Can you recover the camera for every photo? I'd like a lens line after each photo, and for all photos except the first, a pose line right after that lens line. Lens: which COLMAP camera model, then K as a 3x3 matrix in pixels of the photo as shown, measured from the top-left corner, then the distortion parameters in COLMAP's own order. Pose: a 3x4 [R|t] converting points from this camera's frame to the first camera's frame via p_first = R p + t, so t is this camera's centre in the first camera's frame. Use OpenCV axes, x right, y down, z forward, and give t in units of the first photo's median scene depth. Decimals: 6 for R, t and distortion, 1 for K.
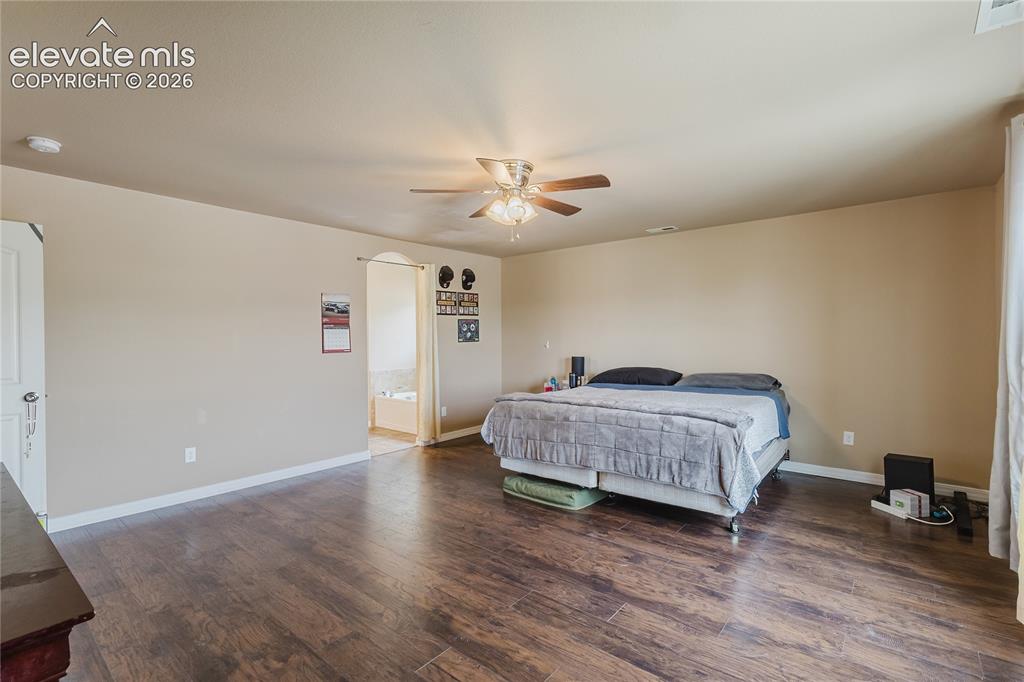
lens RADIAL K [[475.8, 0, 515.1], [0, 475.8, 335.4], [0, 0, 1]] dist [0.001130, 0.000016]
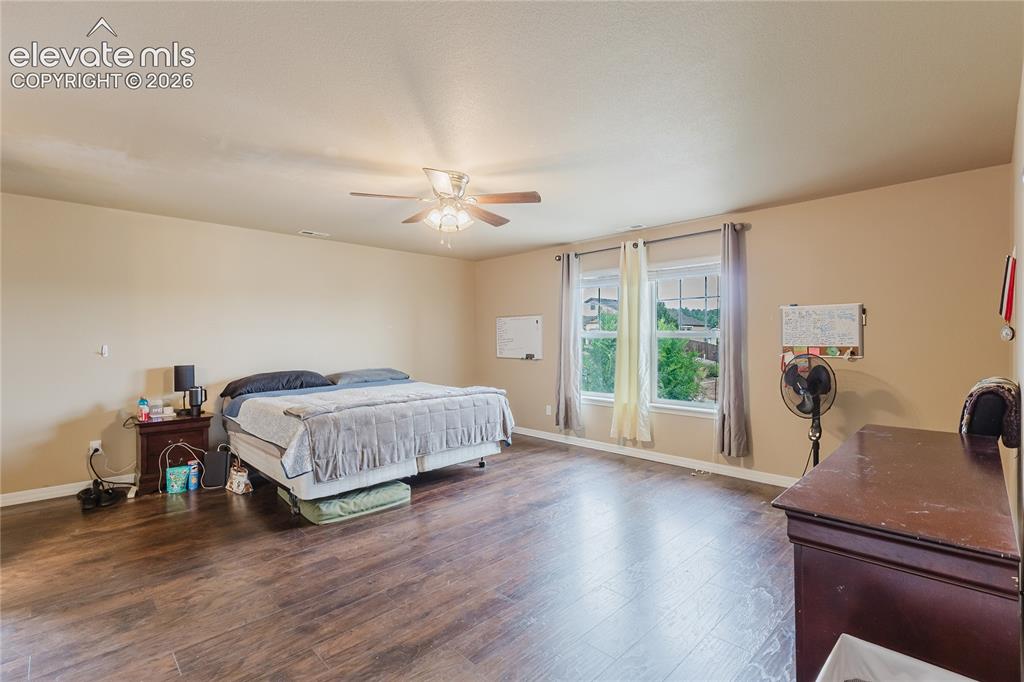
lens RADIAL K [[468.0, 0, 512.0], [0, 468.0, 341.0], [0, 0, 1]] dist [-0.001430, -0.000232]
pose [[0.098782, 0.001254, 0.995108, -0.876810], [0.002273, 0.999996, -0.001485, 0.012875], [-0.995107, 0.002408, 0.098779, 0.652091]]
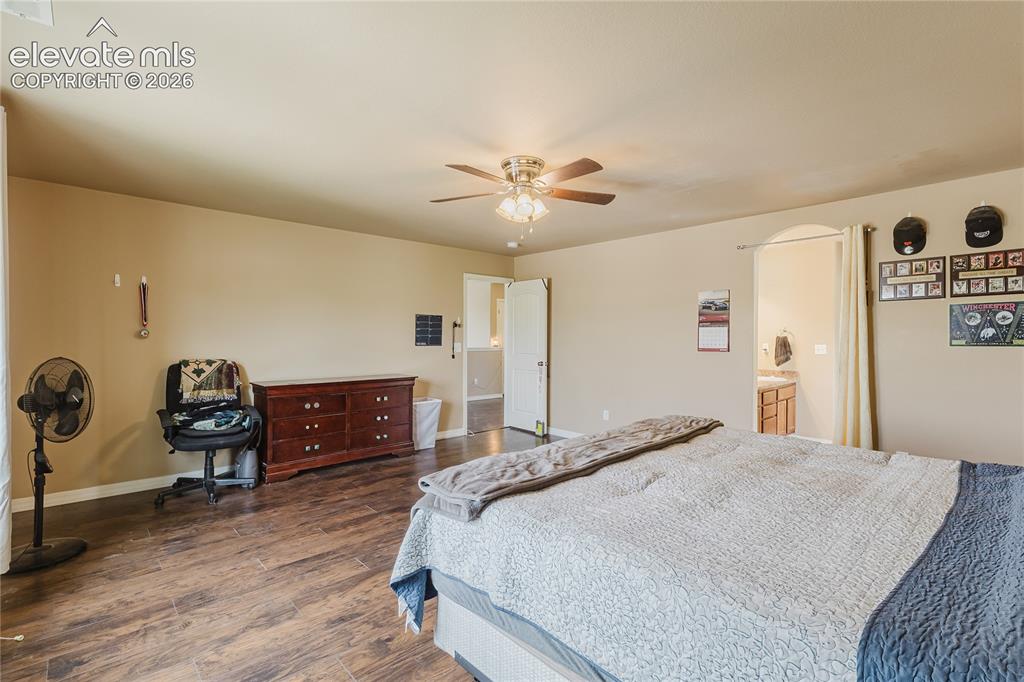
lens RADIAL K [[468.0, 0, 512.0], [0, 468.0, 341.0], [0, 0, 1]] dist [-0.001430, -0.000232]
pose [[-0.138630, 0.019158, -0.990159, 0.821914], [0.002039, 0.999816, 0.019059, -0.004959], [0.990342, 0.000623, -0.138644, 0.952651]]
